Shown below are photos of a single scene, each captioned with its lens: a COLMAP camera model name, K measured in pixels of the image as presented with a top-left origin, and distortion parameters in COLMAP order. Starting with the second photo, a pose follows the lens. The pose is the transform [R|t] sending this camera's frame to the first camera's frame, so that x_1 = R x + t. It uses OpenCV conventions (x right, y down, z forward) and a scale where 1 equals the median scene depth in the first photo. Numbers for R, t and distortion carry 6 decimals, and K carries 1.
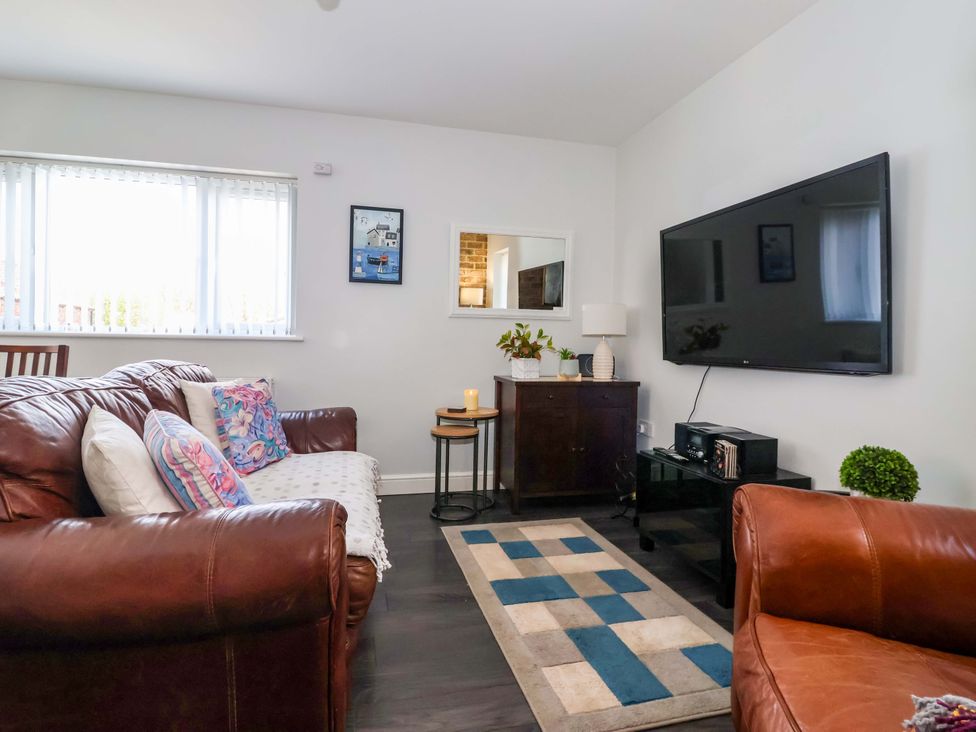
lens RADIAL K [[508.9, 0, 486.1], [0, 508.9, 347.2], [0, 0, 1]] dist [0.004723, -0.014135]
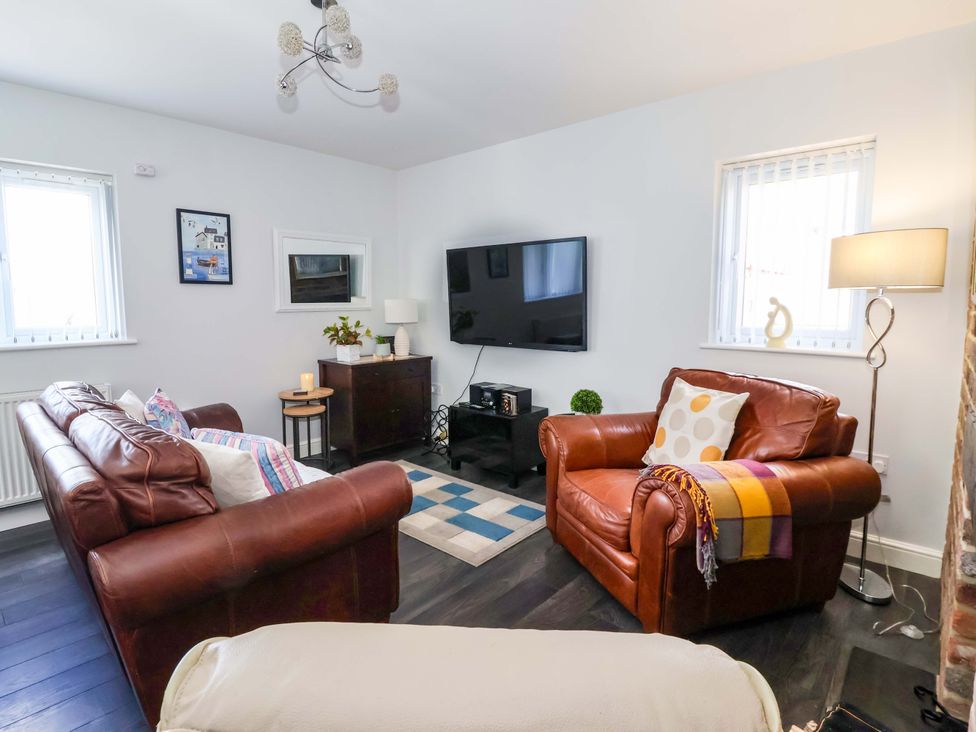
lens RADIAL K [[508.9, 0, 486.1], [0, 508.9, 347.2], [0, 0, 1]] dist [0.004723, -0.014135]
pose [[0.823967, -0.070778, 0.562200, -0.357214], [0.017447, 0.994867, 0.099678, -0.093664], [-0.566369, -0.072322, 0.820972, -0.221619]]
